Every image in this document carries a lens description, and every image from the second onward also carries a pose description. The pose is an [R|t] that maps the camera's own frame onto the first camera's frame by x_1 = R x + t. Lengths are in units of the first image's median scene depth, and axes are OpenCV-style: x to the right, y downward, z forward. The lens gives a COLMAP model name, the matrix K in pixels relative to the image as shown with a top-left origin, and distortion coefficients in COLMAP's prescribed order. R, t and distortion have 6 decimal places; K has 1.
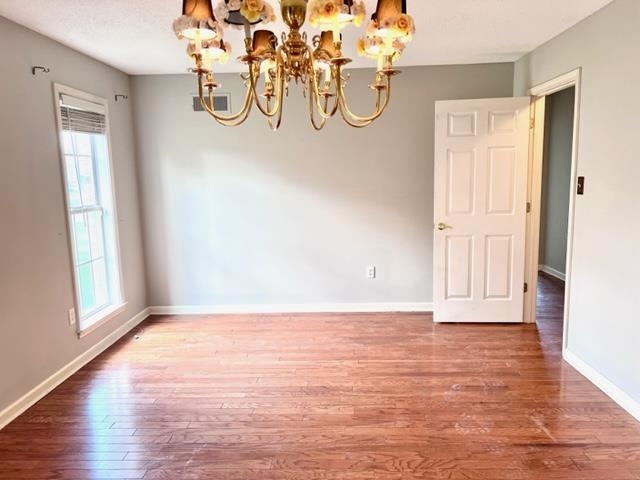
lens RADIAL K [[482.5, 0, 319.6], [0, 482.5, 239.7], [0, 0, 1]] dist [0.024464, -0.003754]
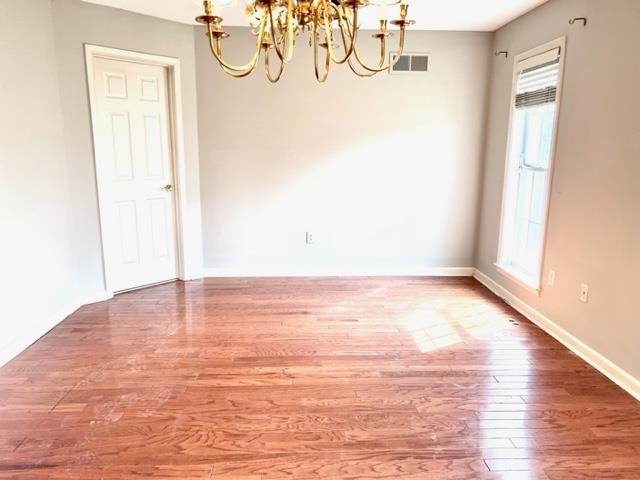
lens RADIAL K [[482.5, 0, 319.8], [0, 482.5, 239.9], [0, 0, 1]] dist [0.024464, -0.003754]
pose [[-0.996321, 0.032419, -0.079338, 0.011775], [0.003962, 0.942135, 0.335210, -0.212476], [0.085614, 0.333662, -0.938797, 1.735848]]
